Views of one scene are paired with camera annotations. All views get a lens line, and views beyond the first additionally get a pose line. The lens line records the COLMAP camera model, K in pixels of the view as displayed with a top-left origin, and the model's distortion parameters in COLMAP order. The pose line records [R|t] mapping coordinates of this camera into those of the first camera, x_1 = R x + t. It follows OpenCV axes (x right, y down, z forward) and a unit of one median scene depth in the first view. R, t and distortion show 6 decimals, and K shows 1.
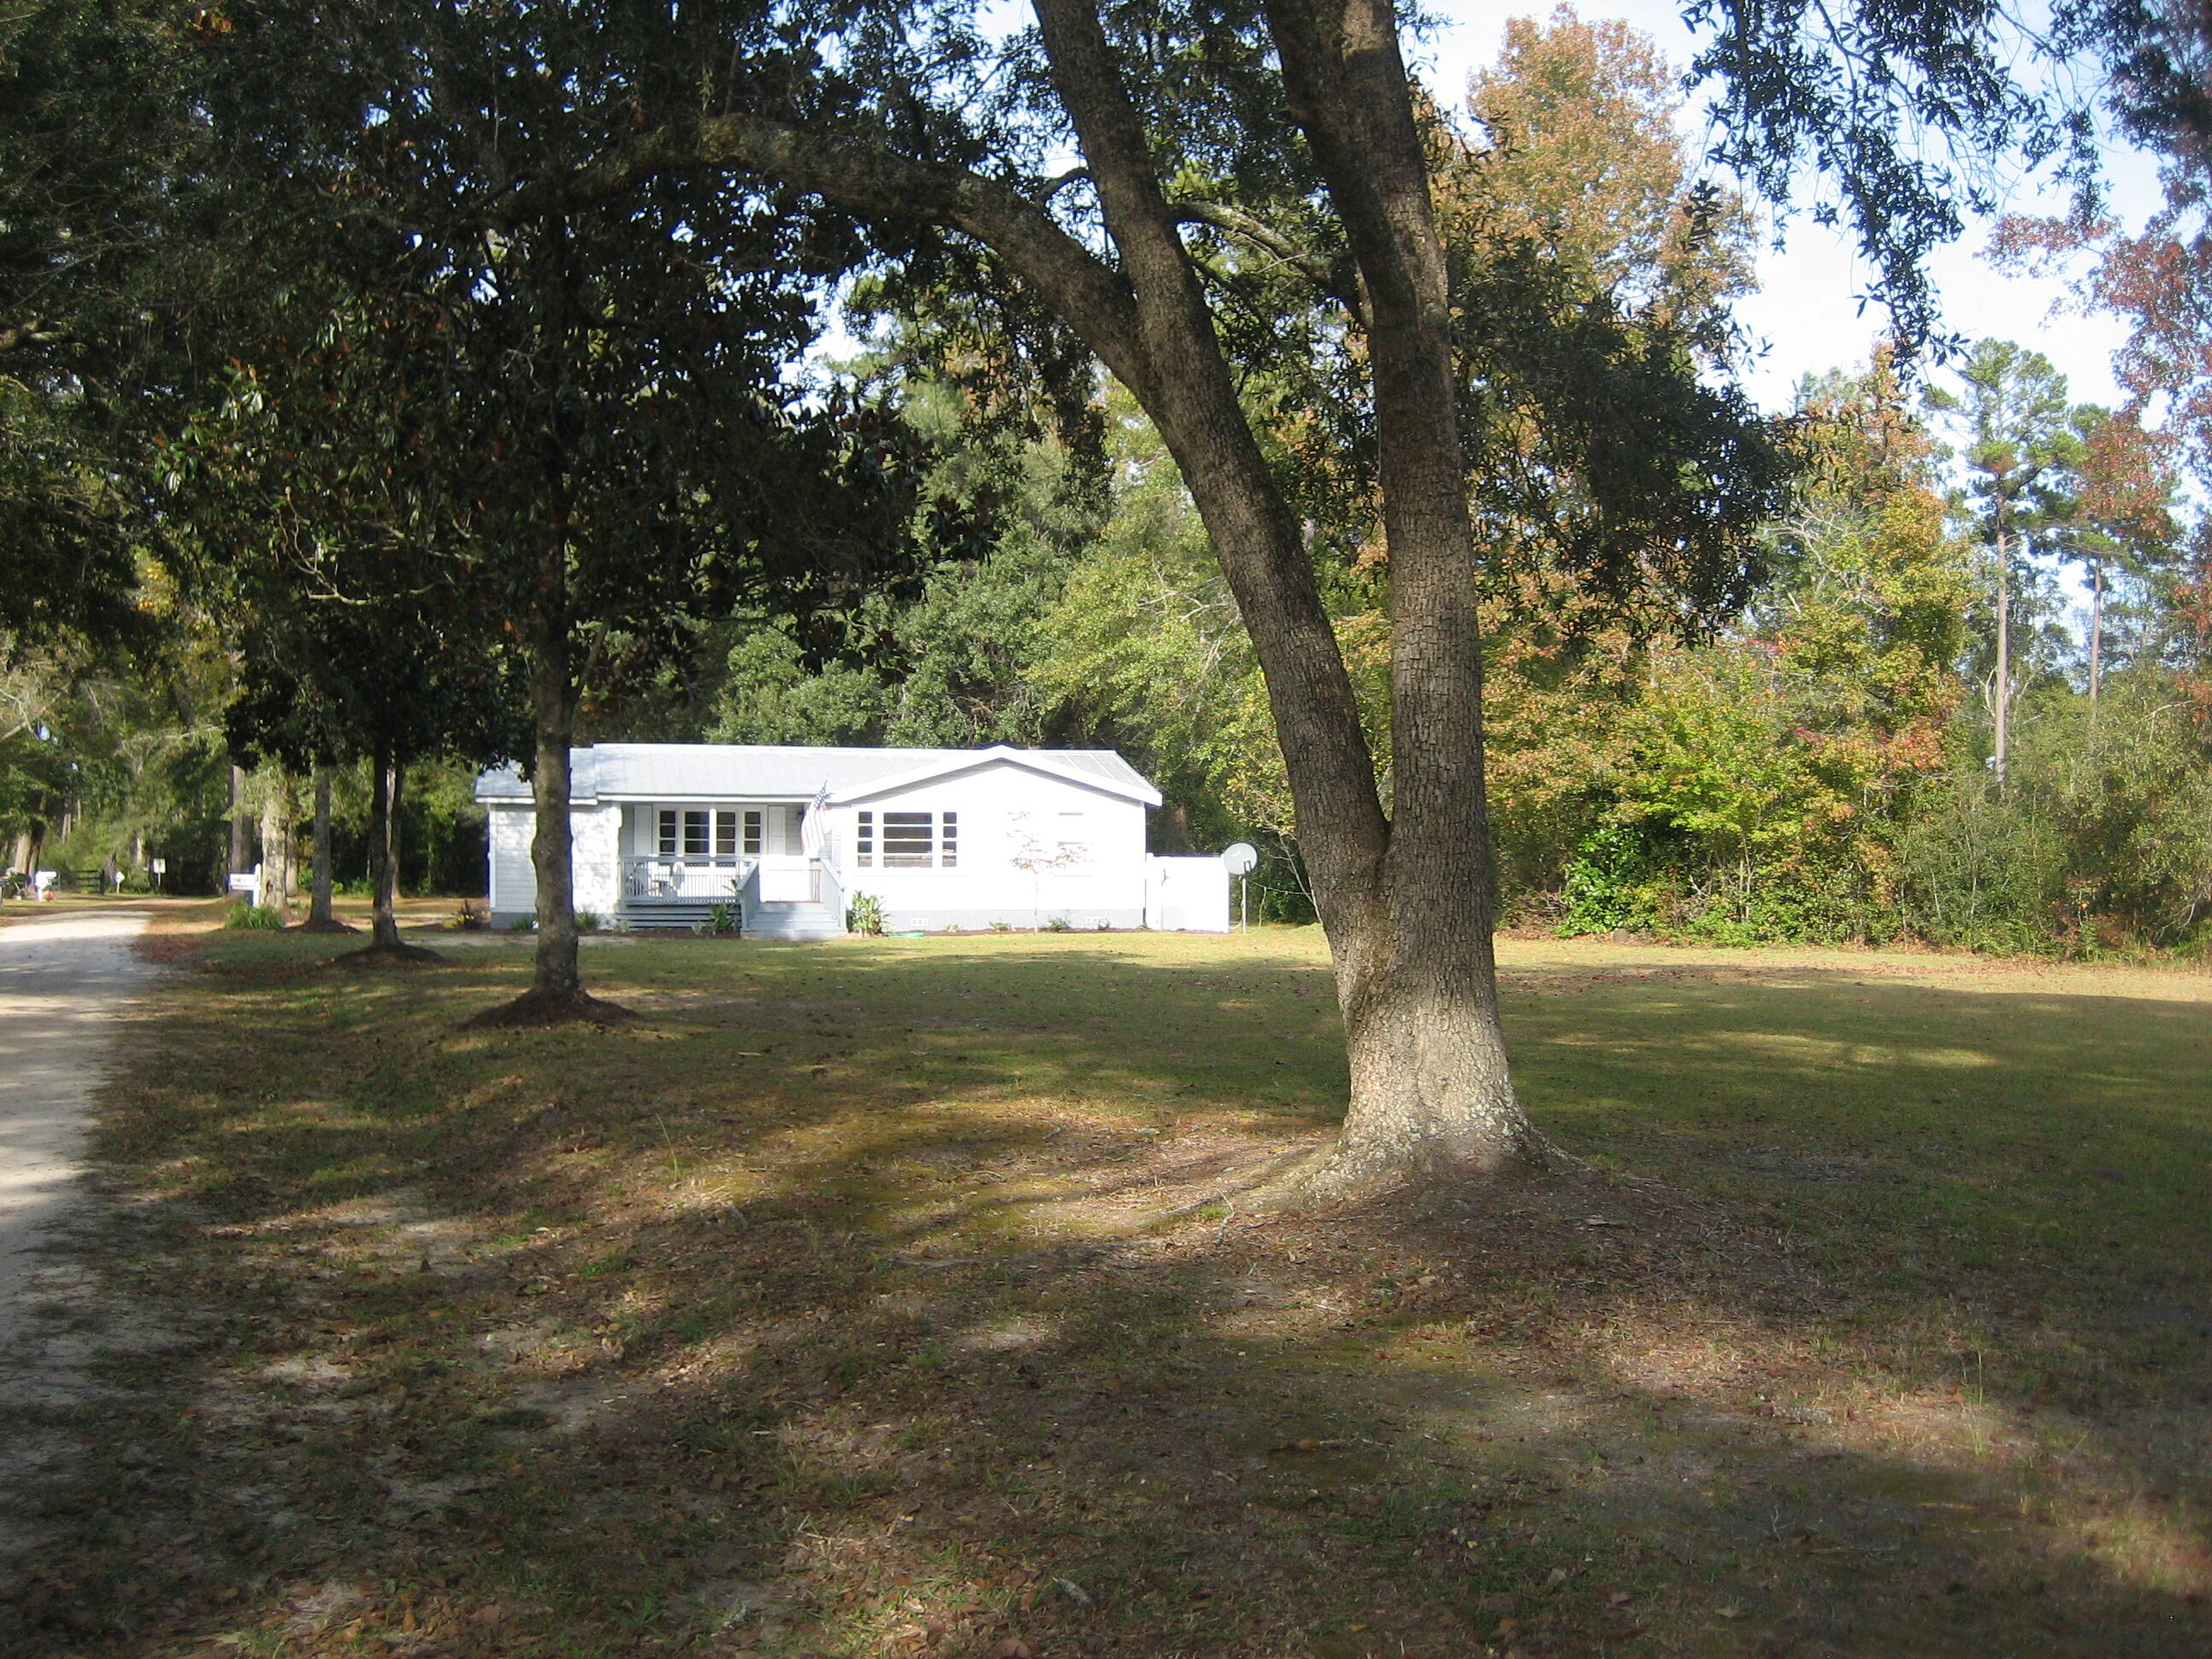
lens RADIAL K [[2297.8, 0, 1097.8], [0, 2297.8, 822.0], [0, 0, 1]] dist [-0.086576, 0.000000]
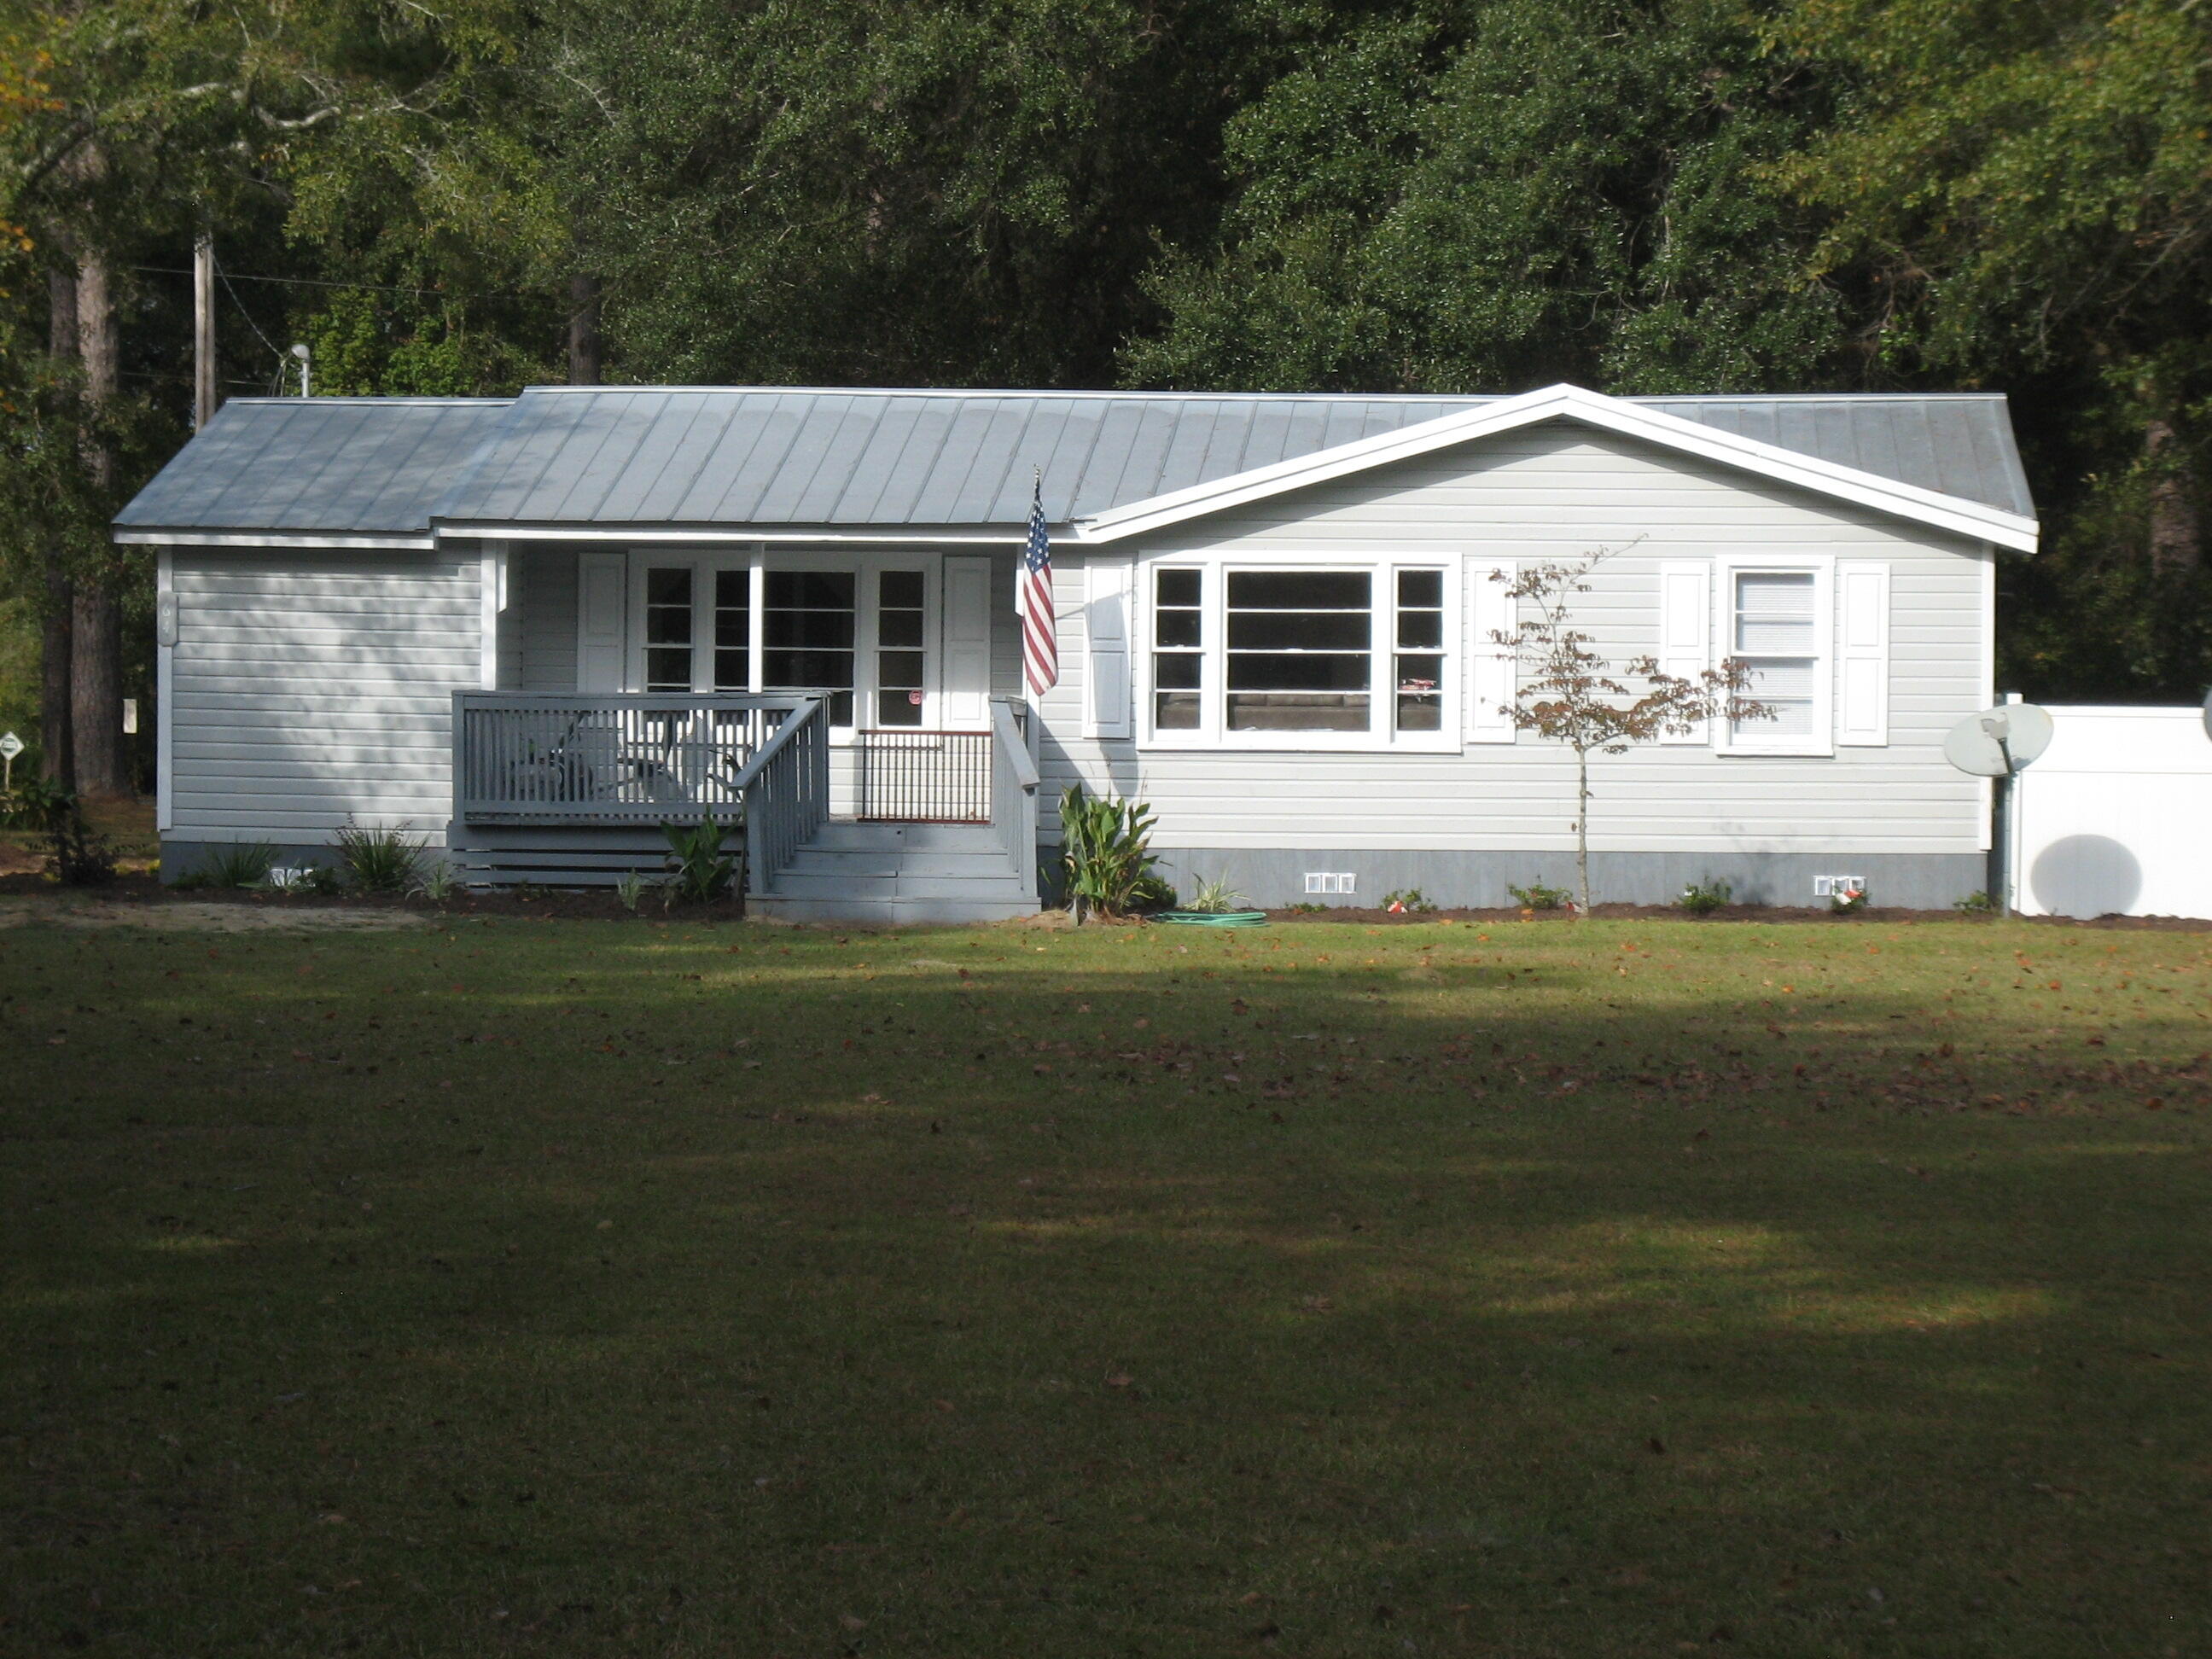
lens RADIAL K [[6712.9, 0, 1123.9], [0, 6712.9, 826.6], [0, 0, 1]] dist [0.096979, 0.000000]
pose [[0.952807, 0.012605, -0.303316, 0.207098], [-0.002874, 0.999467, 0.032507, 0.001218], [0.303564, -0.030101, 0.952335, 0.002649]]
